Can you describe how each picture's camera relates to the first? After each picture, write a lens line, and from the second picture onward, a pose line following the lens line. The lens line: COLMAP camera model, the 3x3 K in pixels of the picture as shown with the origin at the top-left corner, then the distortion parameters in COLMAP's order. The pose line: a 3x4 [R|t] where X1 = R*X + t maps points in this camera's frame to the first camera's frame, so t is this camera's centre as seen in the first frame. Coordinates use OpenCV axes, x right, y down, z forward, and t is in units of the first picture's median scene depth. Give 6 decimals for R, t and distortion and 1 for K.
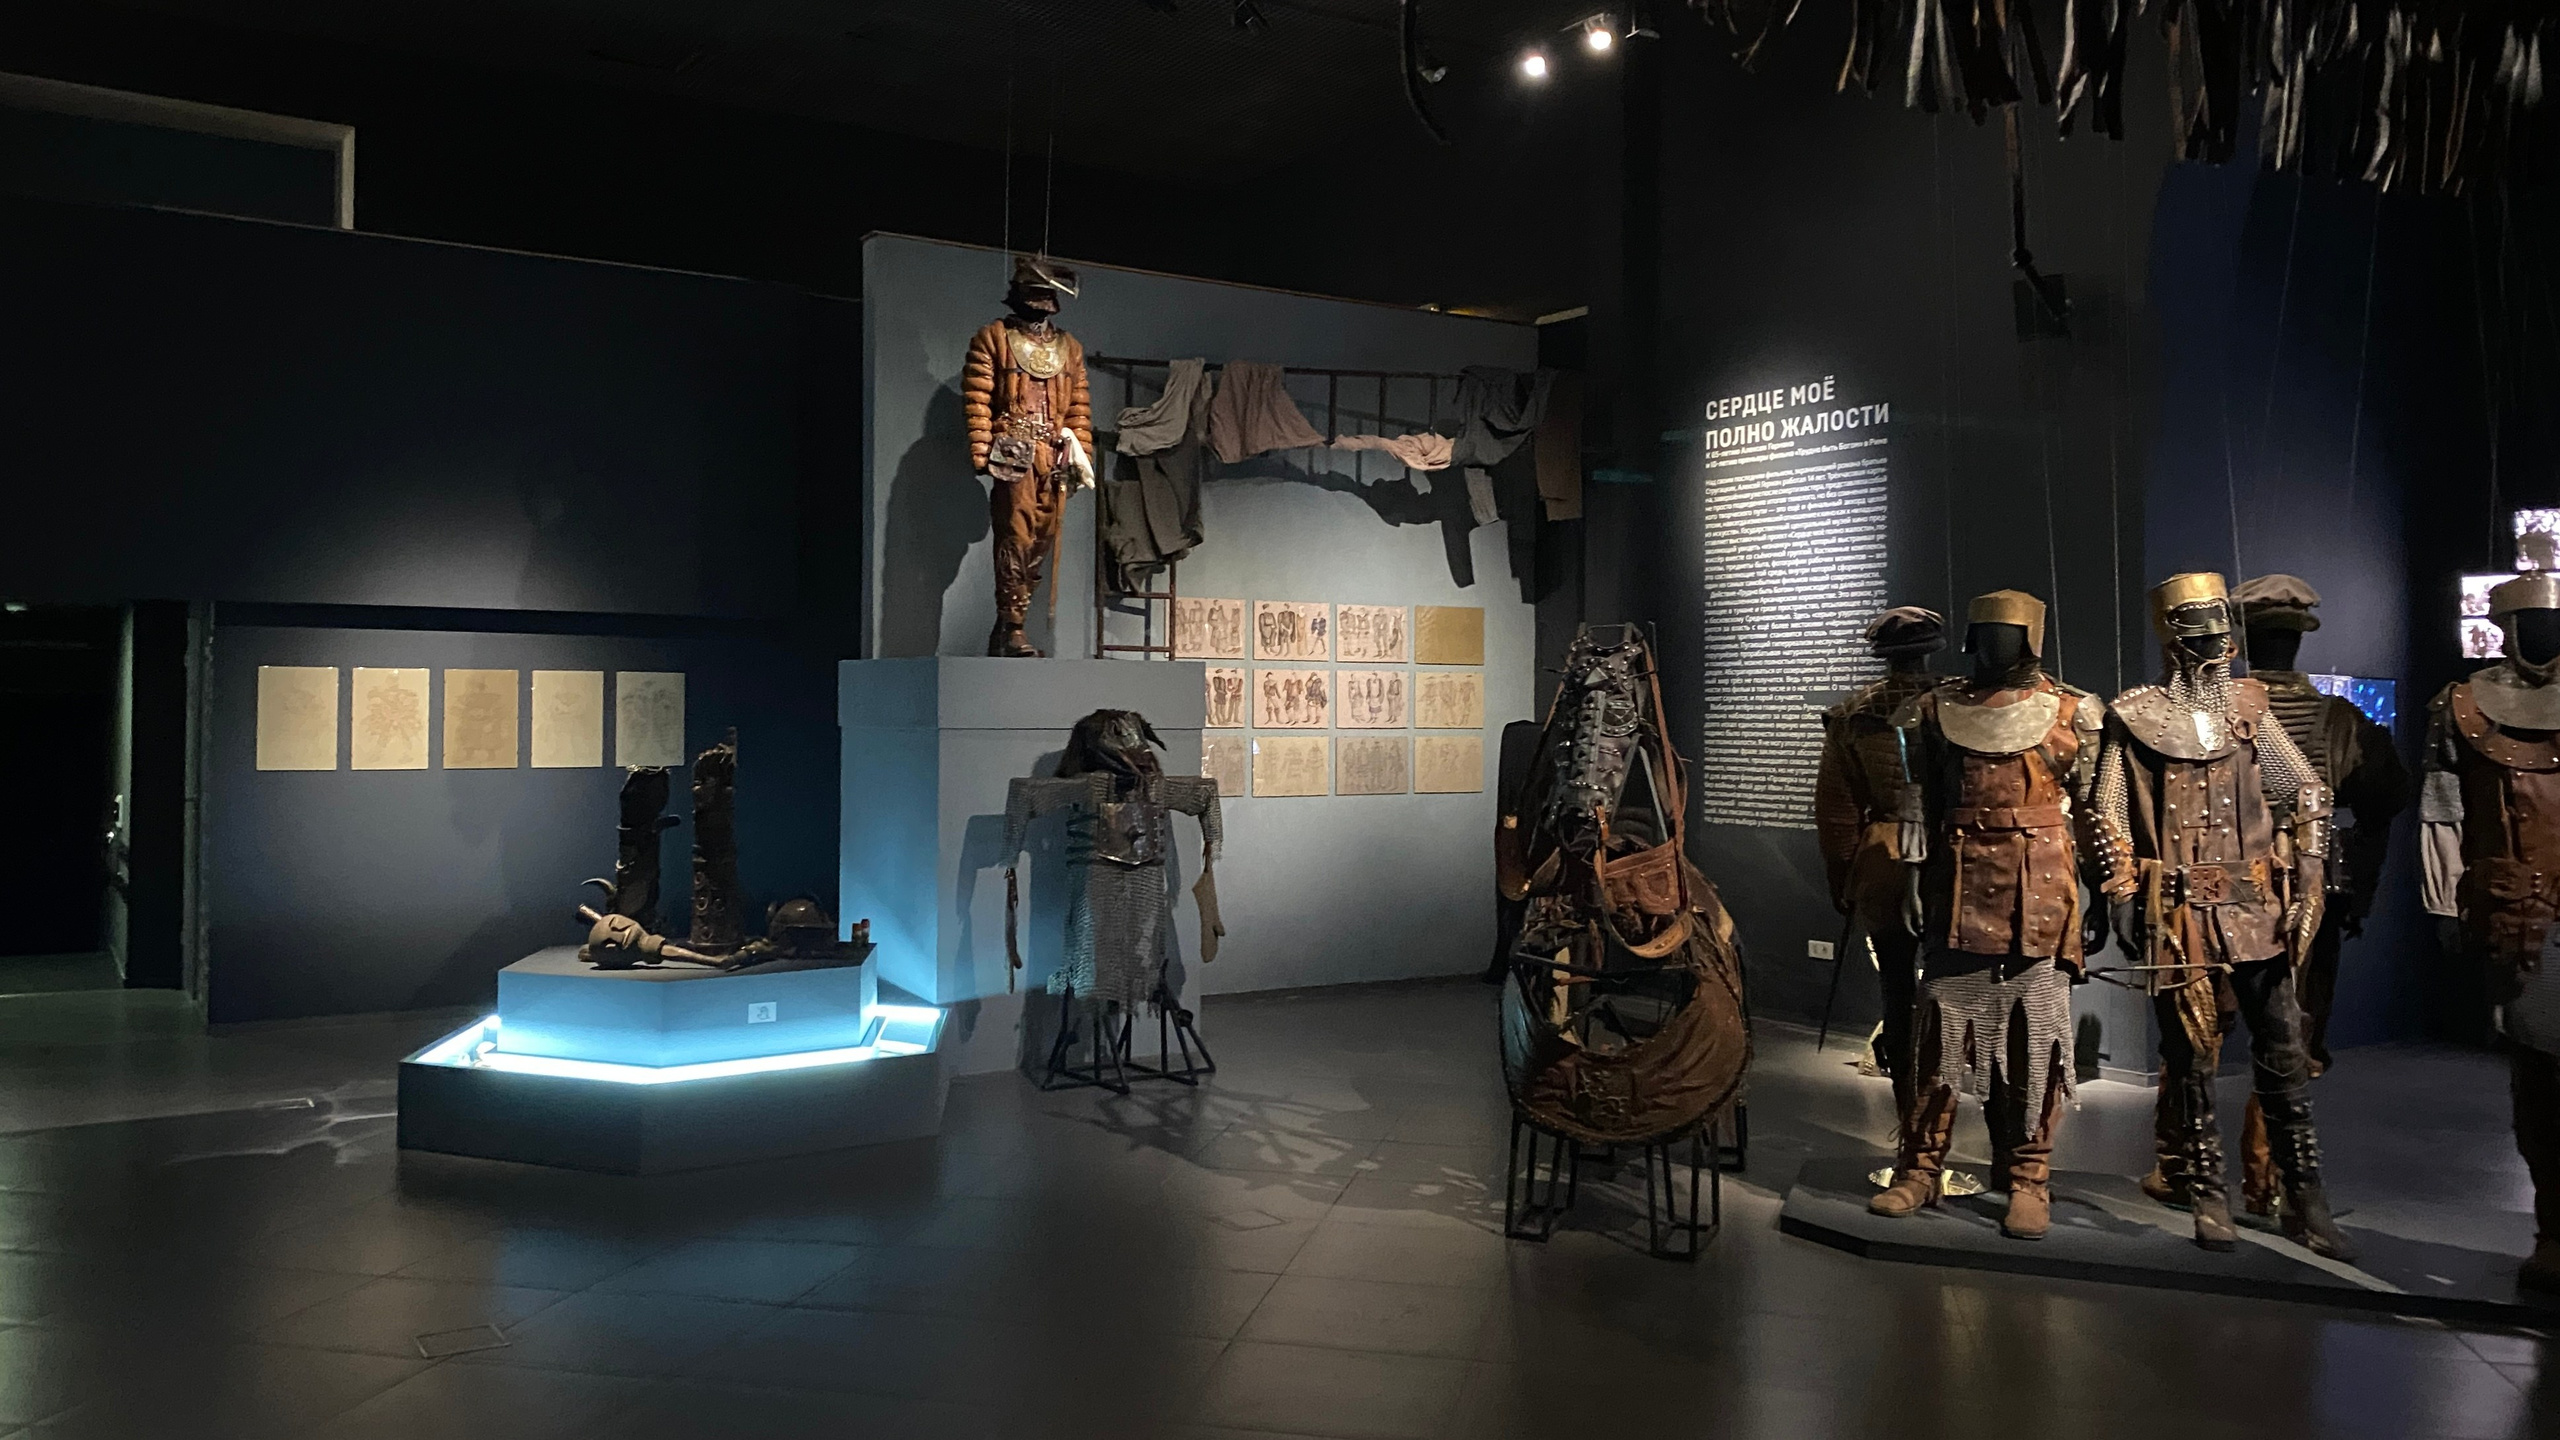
lens RADIAL K [[1968.8, 0, 1267.2], [0, 1968.8, 692.2], [0, 0, 1]] dist [0.027388, -0.056001]
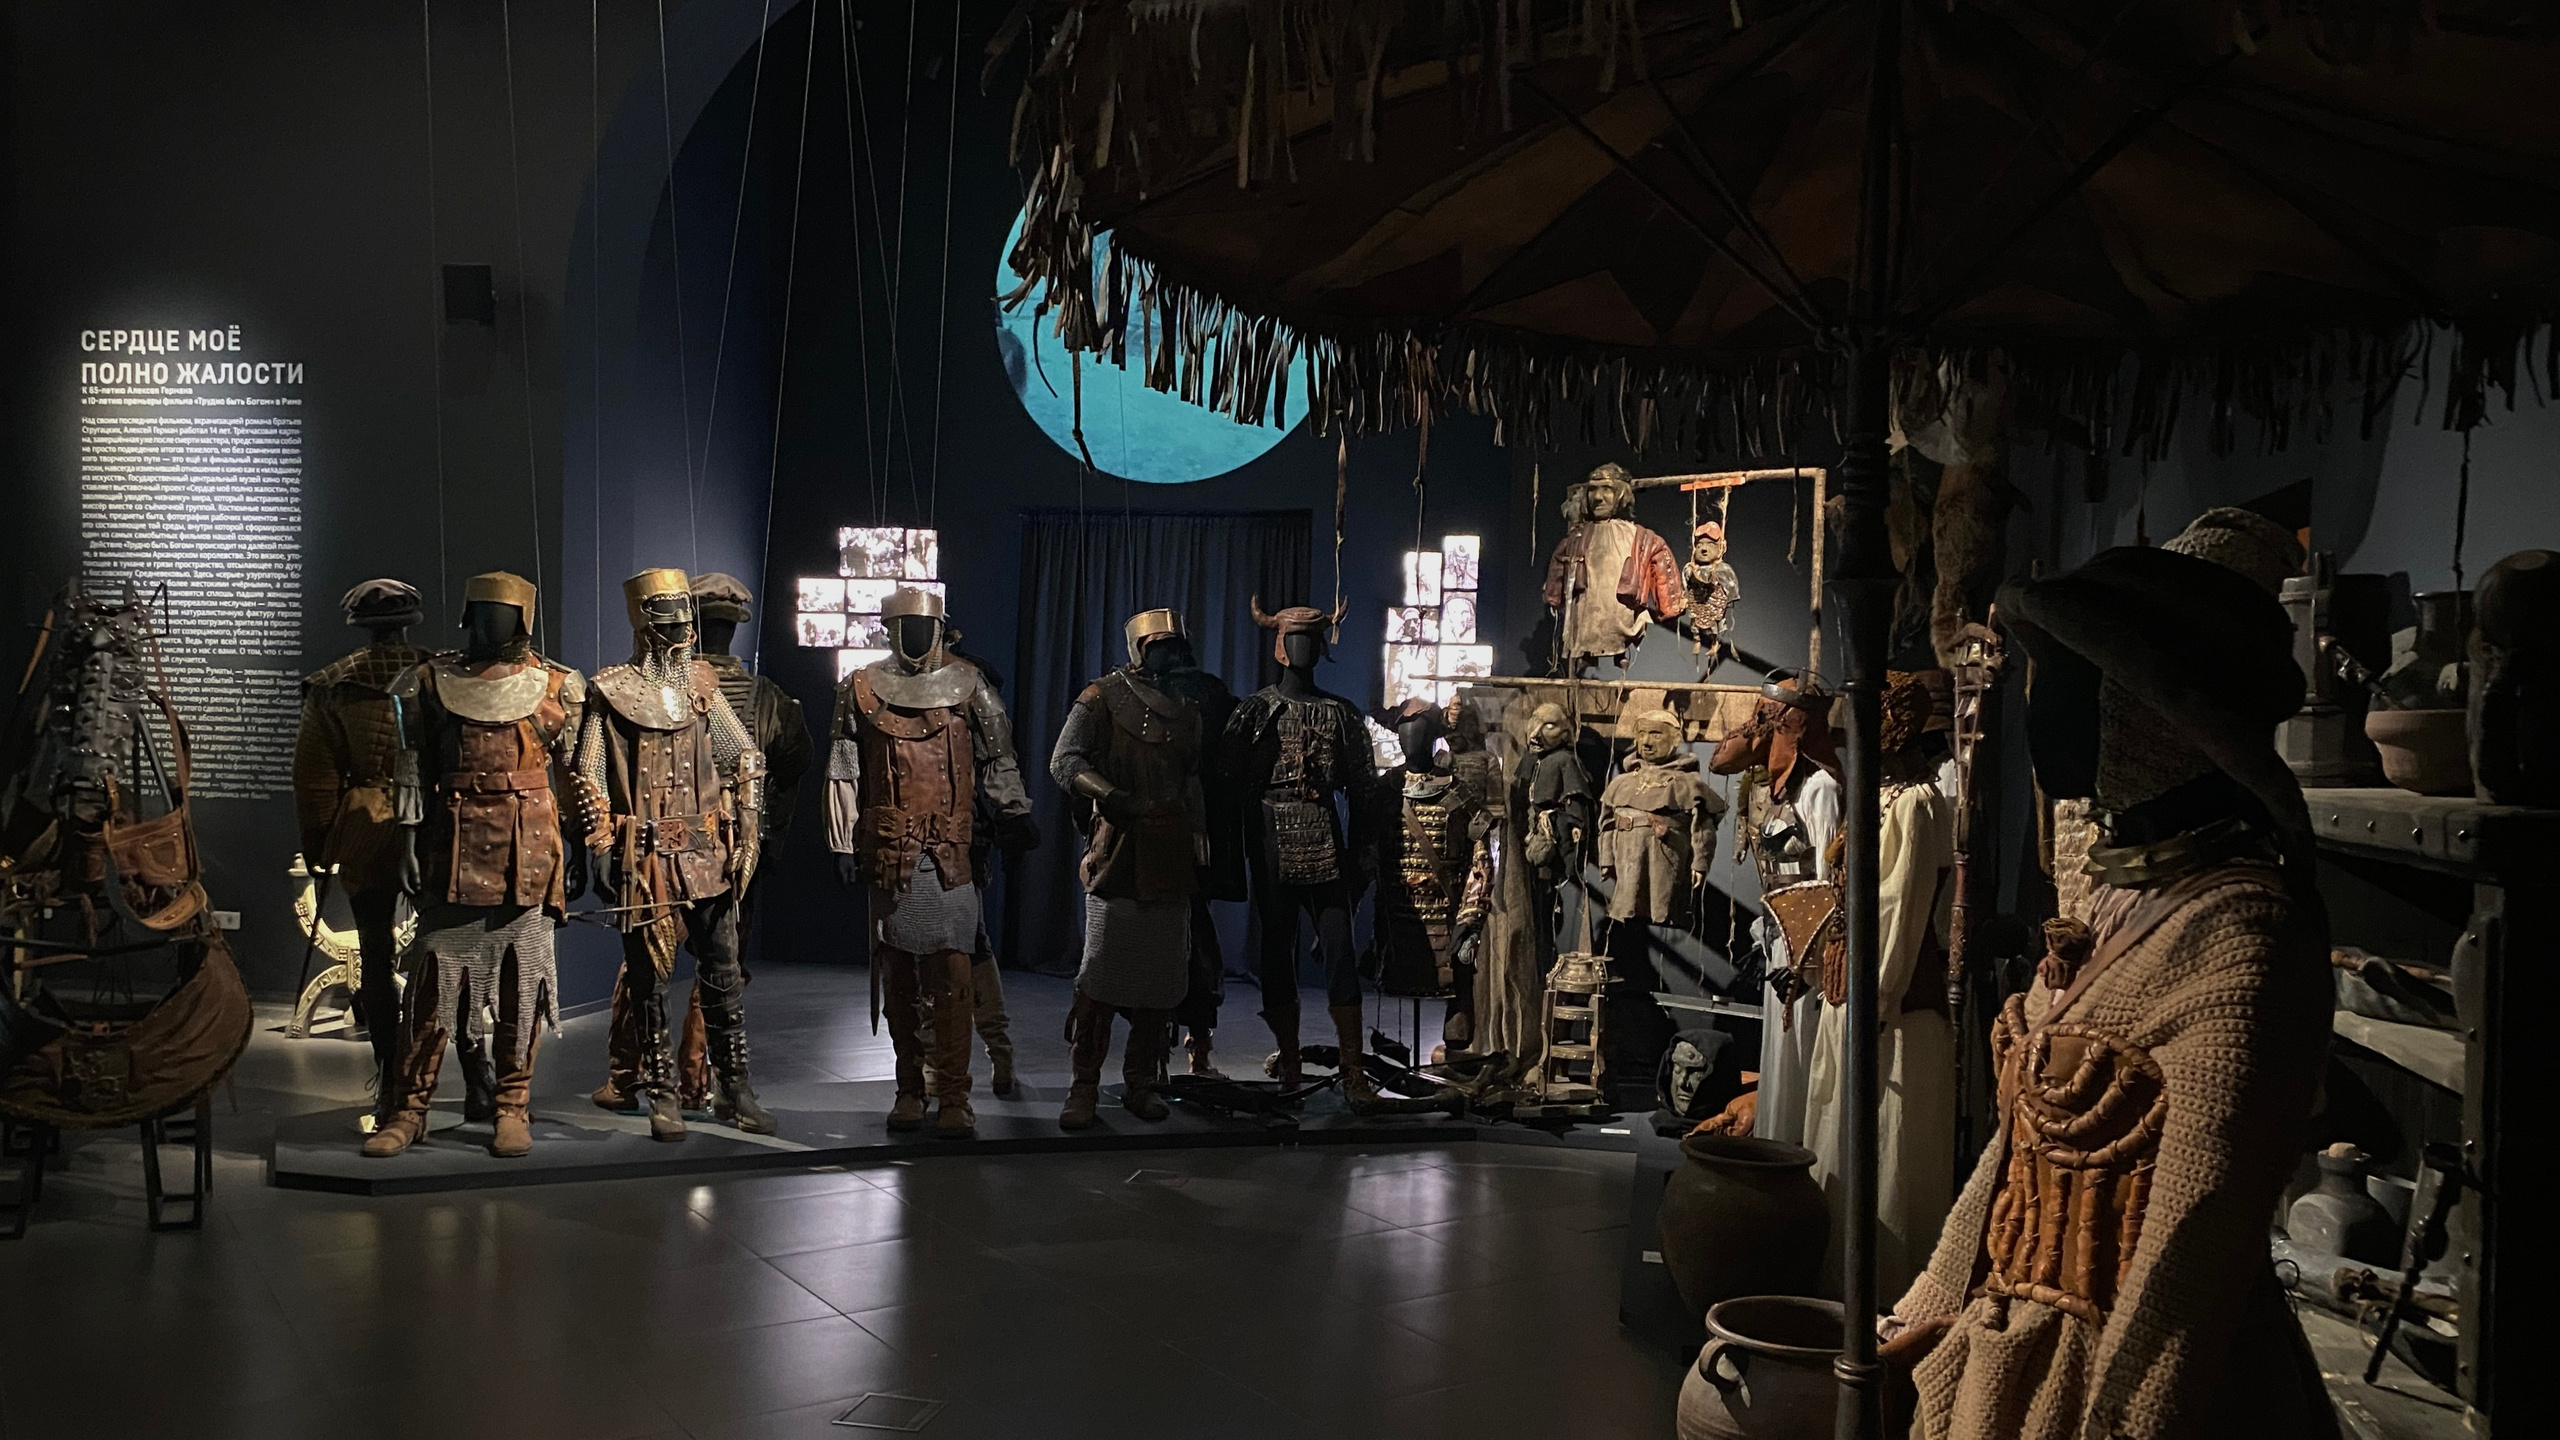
lens RADIAL K [[1968.8, 0, 1247.5], [0, 1968.8, 826.1], [0, 0, 1]] dist [0.027388, -0.056001]
pose [[0.682764, -0.029976, 0.730024, -0.093668], [-0.032423, 0.996931, 0.071259, -0.001943], [-0.729919, -0.072322, 0.679697, -0.031979]]
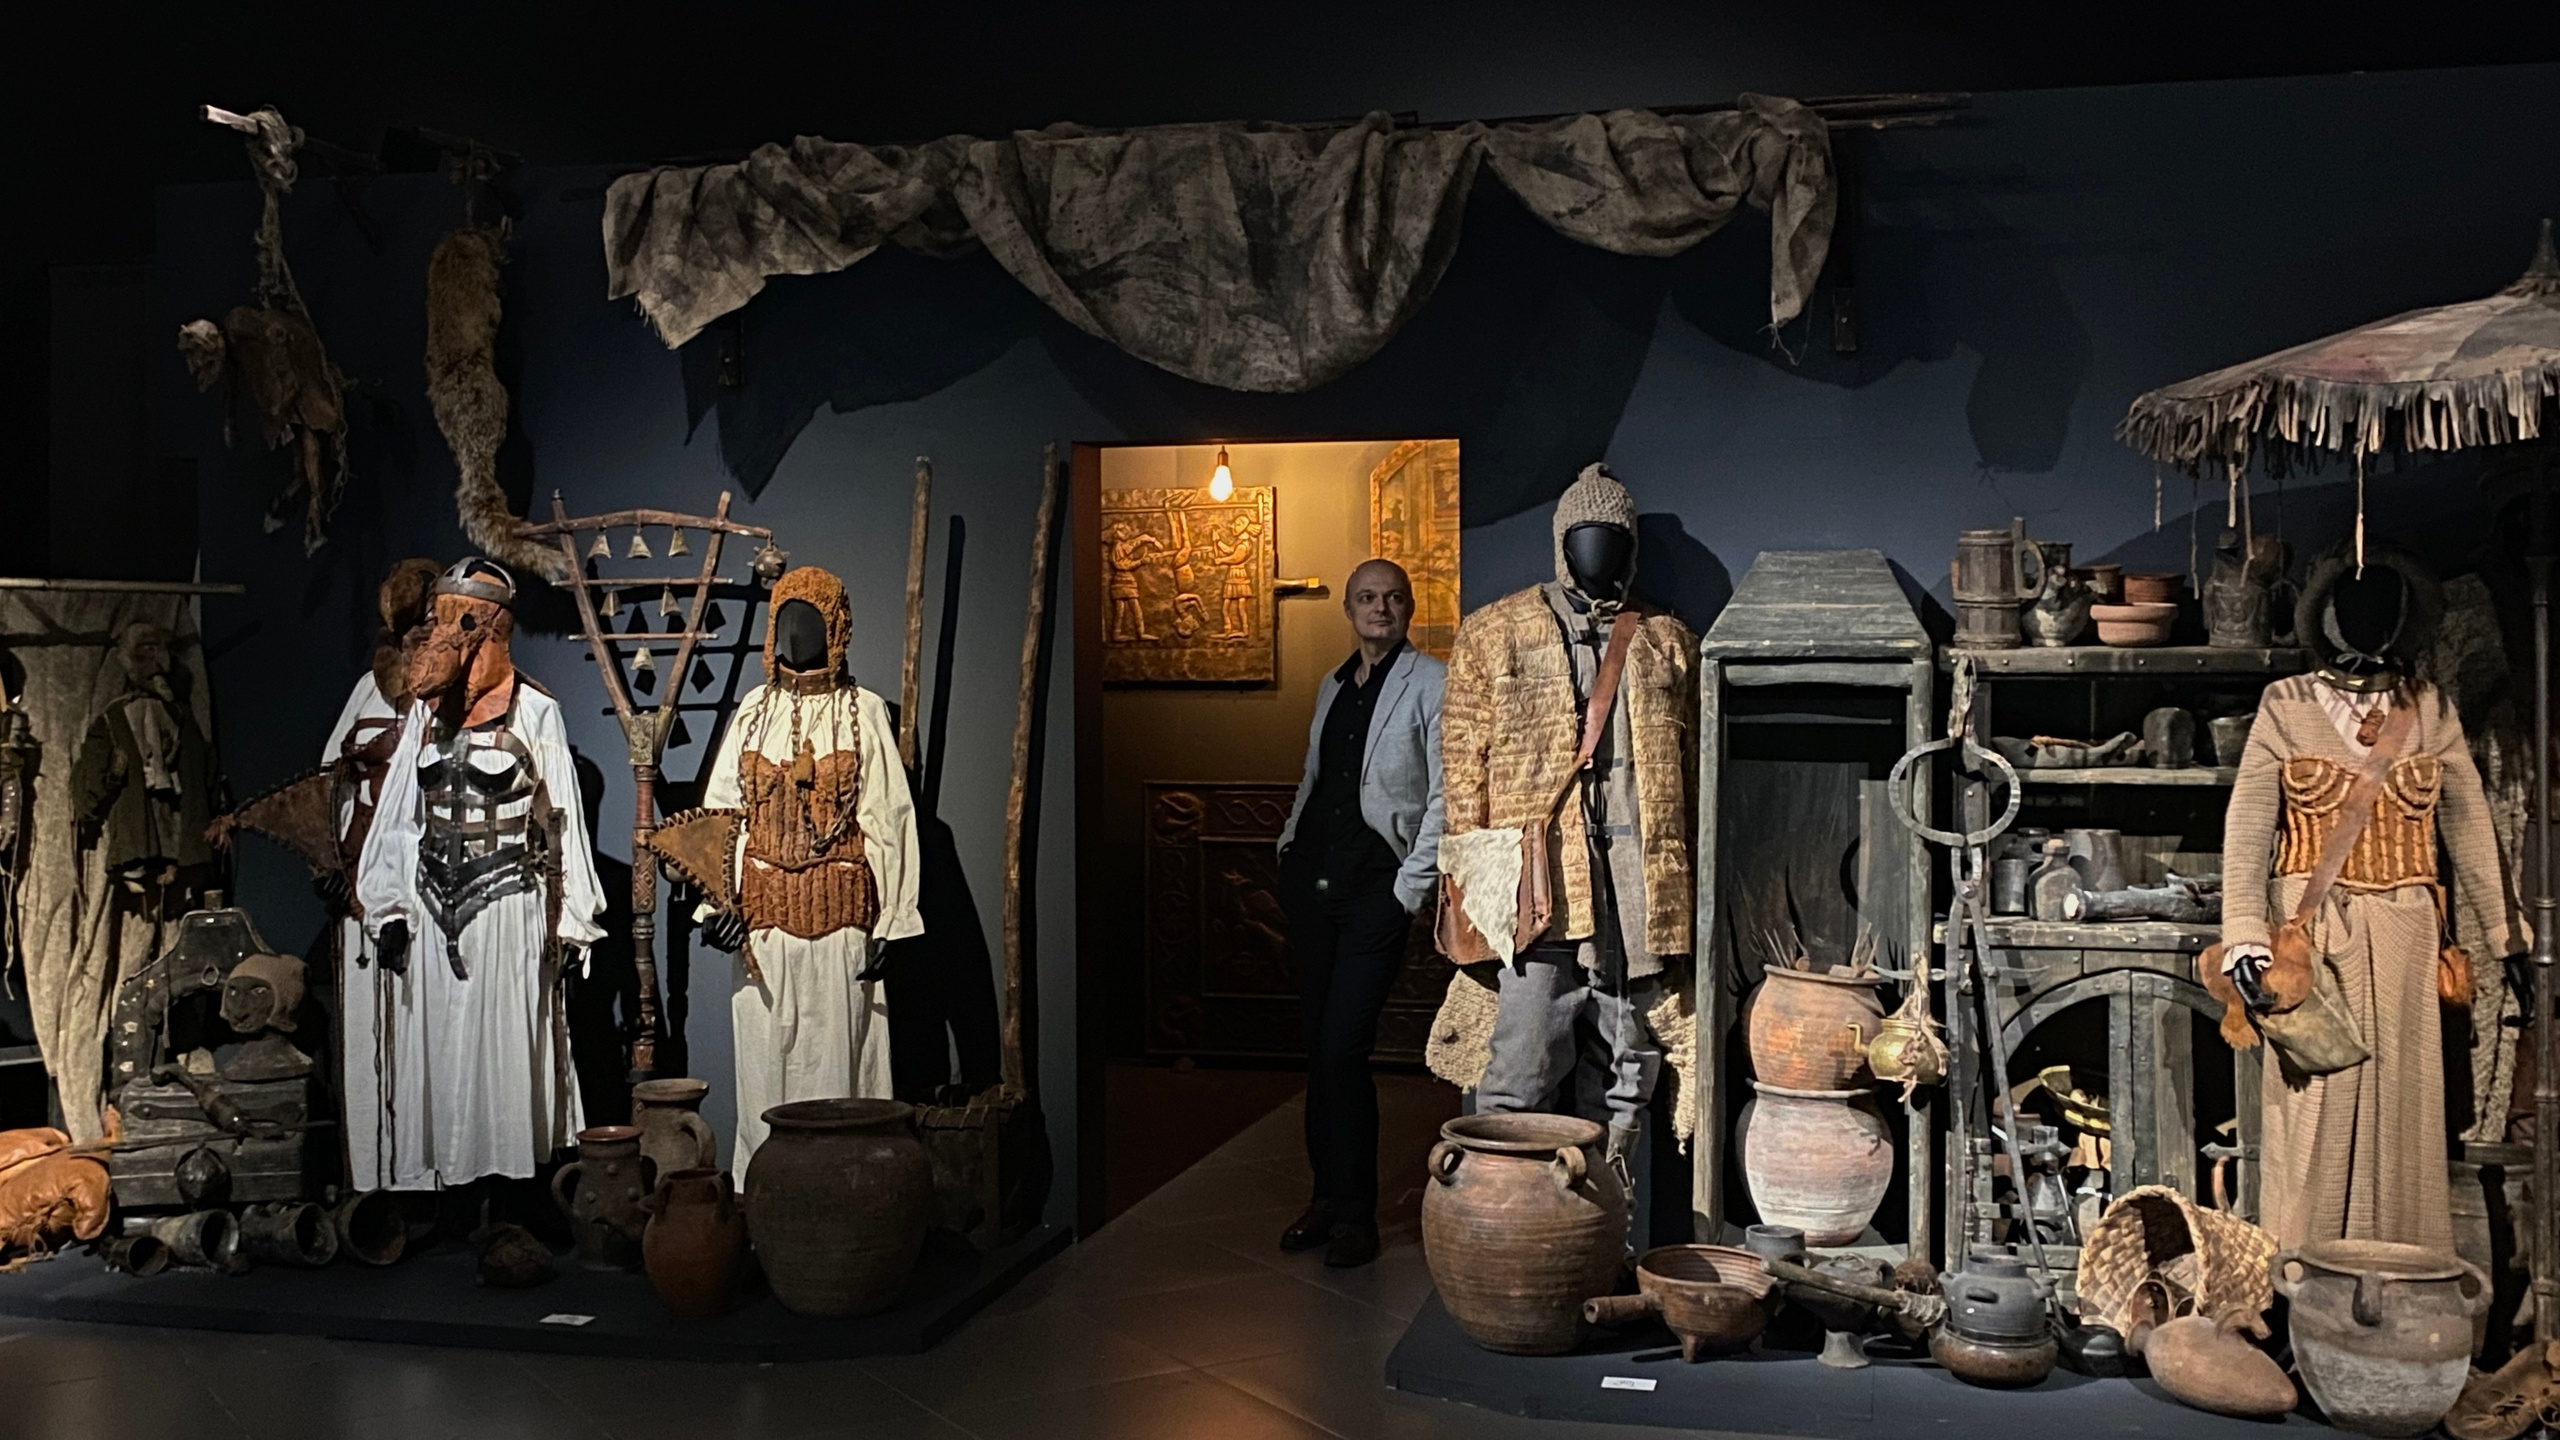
lens RADIAL K [[2725.5, 0, 1154.0], [0, 2725.5, 682.1], [0, 0, 1]] dist [0.083048, 0.000000]
pose [[-0.679179, -0.018262, 0.733745, -0.142543], [-0.005389, 0.999788, 0.019895, 0.003234], [-0.733953, 0.009558, -0.679133, 0.622803]]
